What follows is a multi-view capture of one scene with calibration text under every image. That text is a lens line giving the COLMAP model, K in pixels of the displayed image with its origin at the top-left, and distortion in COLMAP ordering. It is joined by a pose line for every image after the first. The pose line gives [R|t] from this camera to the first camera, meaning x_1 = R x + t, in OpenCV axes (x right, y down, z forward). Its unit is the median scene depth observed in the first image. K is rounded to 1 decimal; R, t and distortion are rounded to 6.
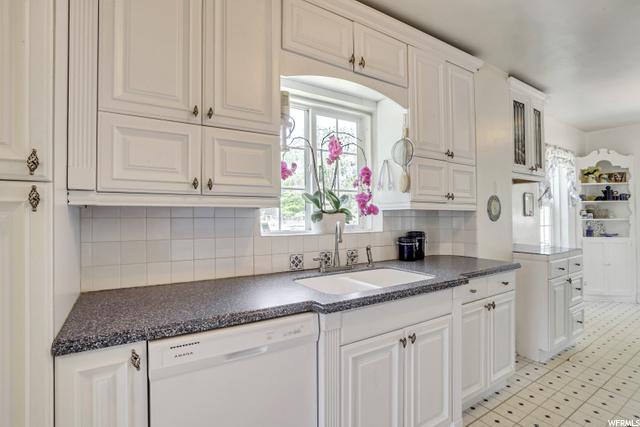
lens RADIAL K [[308.1, 0, 320.4], [0, 308.1, 210.2], [0, 0, 1]] dist [-0.069275, 0.025465]
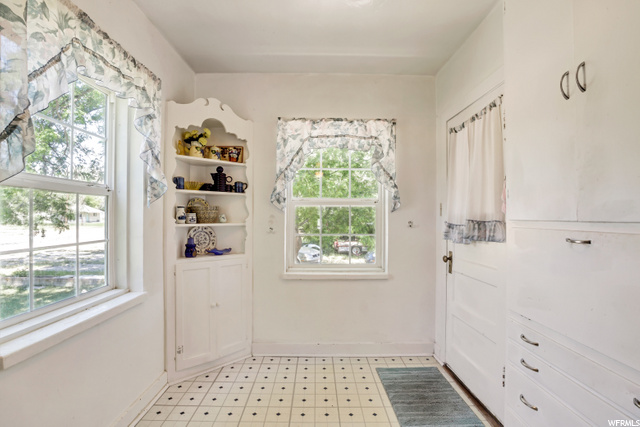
lens RADIAL K [[309.4, 0, 311.9], [0, 309.4, 213.2], [0, 0, 1]] dist [-0.047027, 0.000404]
pose [[0.542099, 0.011739, 0.840233, 1.045573], [-0.018706, 0.999823, -0.001901, 0.012577], [-0.840107, -0.014687, 0.542222, 0.957505]]
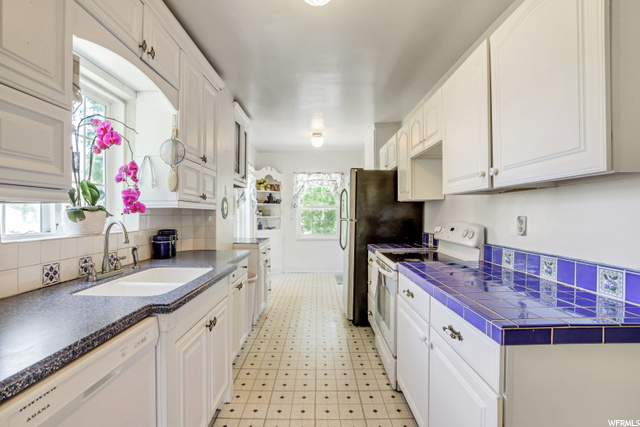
lens RADIAL K [[309.4, 0, 311.9], [0, 309.4, 213.2], [0, 0, 1]] dist [-0.047027, 0.000404]
pose [[0.546404, 0.003828, 0.837513, -0.287424], [-0.016798, 0.999838, 0.006389, 0.000691], [-0.837353, -0.017559, 0.546380, 0.041828]]
